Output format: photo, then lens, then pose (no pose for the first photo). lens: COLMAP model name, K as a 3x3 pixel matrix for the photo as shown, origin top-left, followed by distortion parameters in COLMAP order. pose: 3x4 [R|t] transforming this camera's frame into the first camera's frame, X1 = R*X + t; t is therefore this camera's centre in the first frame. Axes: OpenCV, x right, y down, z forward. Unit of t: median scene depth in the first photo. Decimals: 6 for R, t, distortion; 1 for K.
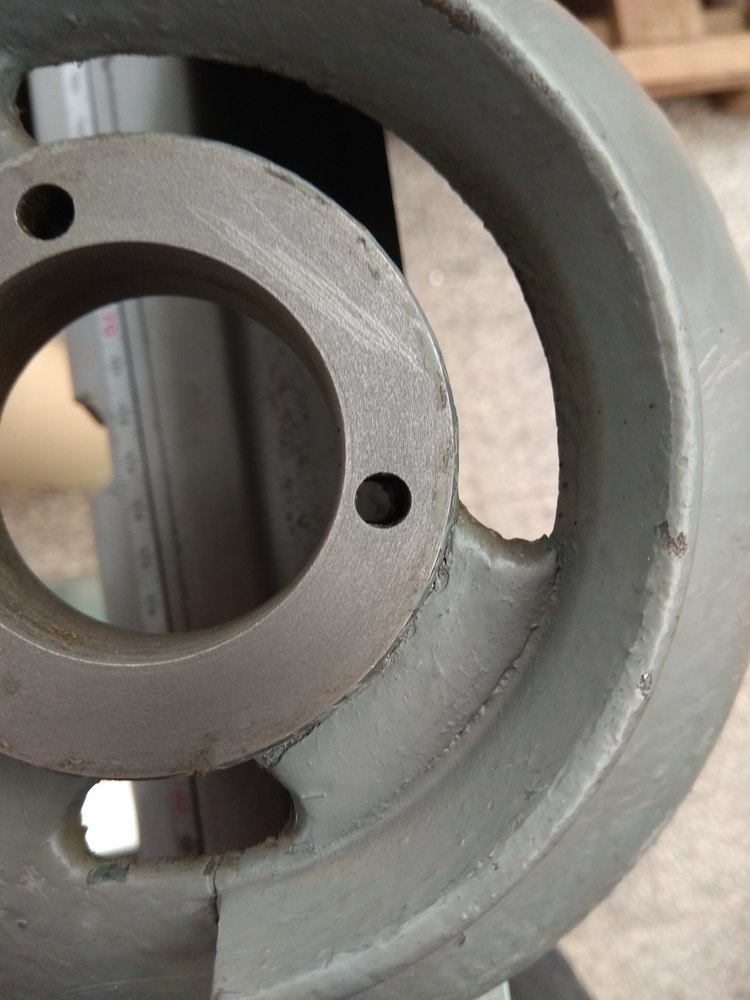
lens RADIAL K [[800.8, 0, 375.0], [0, 800.8, 500.0], [0, 0, 1]] dist [0.085975, -0.230032]
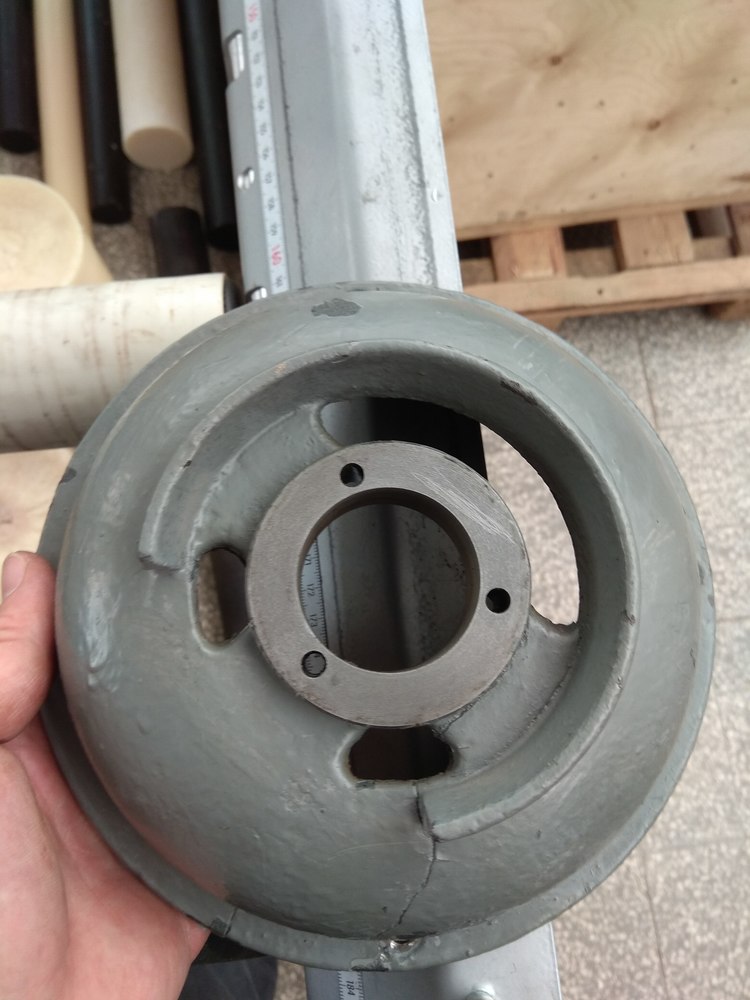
lens RADIAL K [[764.9, 0, 375.0], [0, 764.9, 500.0], [0, 0, 1]] dist [0.088647, -0.148095]
pose [[0.998989, 0.000962, -0.044938, -0.220650], [-0.009115, 0.983334, -0.181580, 0.108244], [0.044015, 0.181806, 0.982349, -1.081493]]
